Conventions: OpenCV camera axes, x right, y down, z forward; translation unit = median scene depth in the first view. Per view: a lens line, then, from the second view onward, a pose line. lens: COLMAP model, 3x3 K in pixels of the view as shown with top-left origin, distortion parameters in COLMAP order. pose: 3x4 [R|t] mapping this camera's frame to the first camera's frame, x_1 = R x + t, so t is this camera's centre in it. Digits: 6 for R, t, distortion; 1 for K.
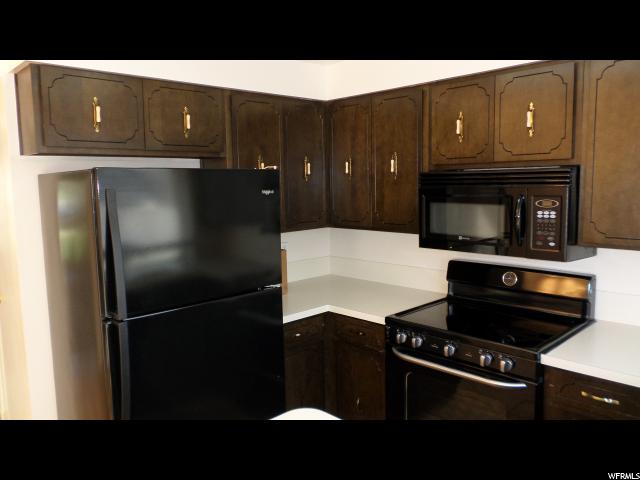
lens RADIAL K [[487.9, 0, 320.0], [0, 487.9, 240.0], [0, 0, 1]] dist [0.001348, -0.003845]
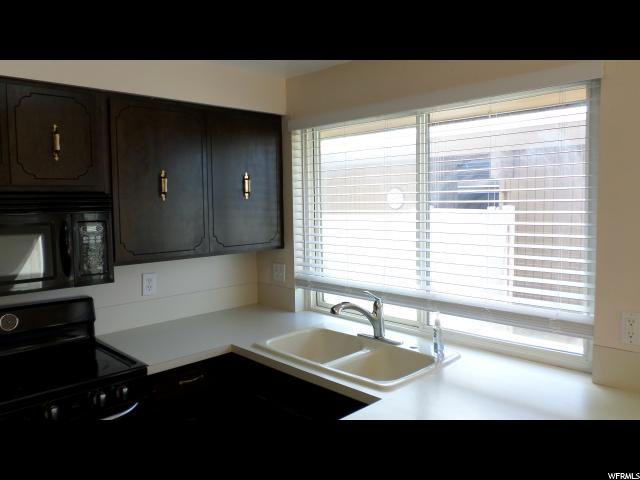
lens RADIAL K [[487.9, 0, 320.0], [0, 487.9, 240.0], [0, 0, 1]] dist [0.001348, -0.003845]
pose [[-0.003141, -0.065138, 0.997871, -0.496806], [0.132473, 0.989054, 0.064979, -0.049566], [-0.991182, 0.132396, 0.005523, 0.477285]]
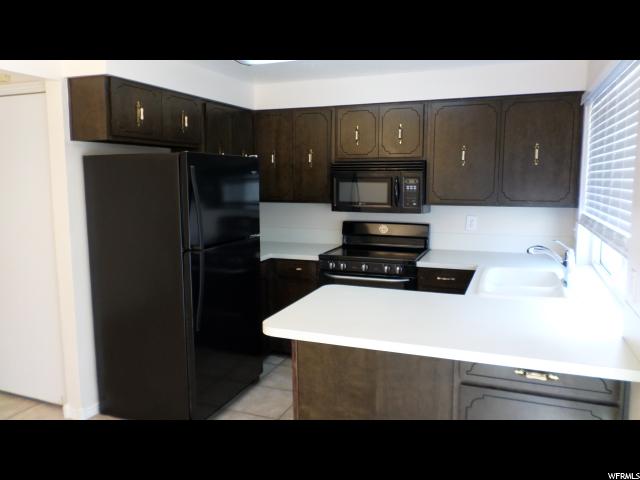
lens RADIAL K [[487.9, 0, 320.0], [0, 487.9, 240.0], [0, 0, 1]] dist [0.001348, -0.003845]
pose [[0.906651, -0.037955, 0.420170, -0.545302], [0.034944, 0.999279, 0.014864, 0.092288], [-0.420432, 0.001206, 0.907323, -0.441497]]
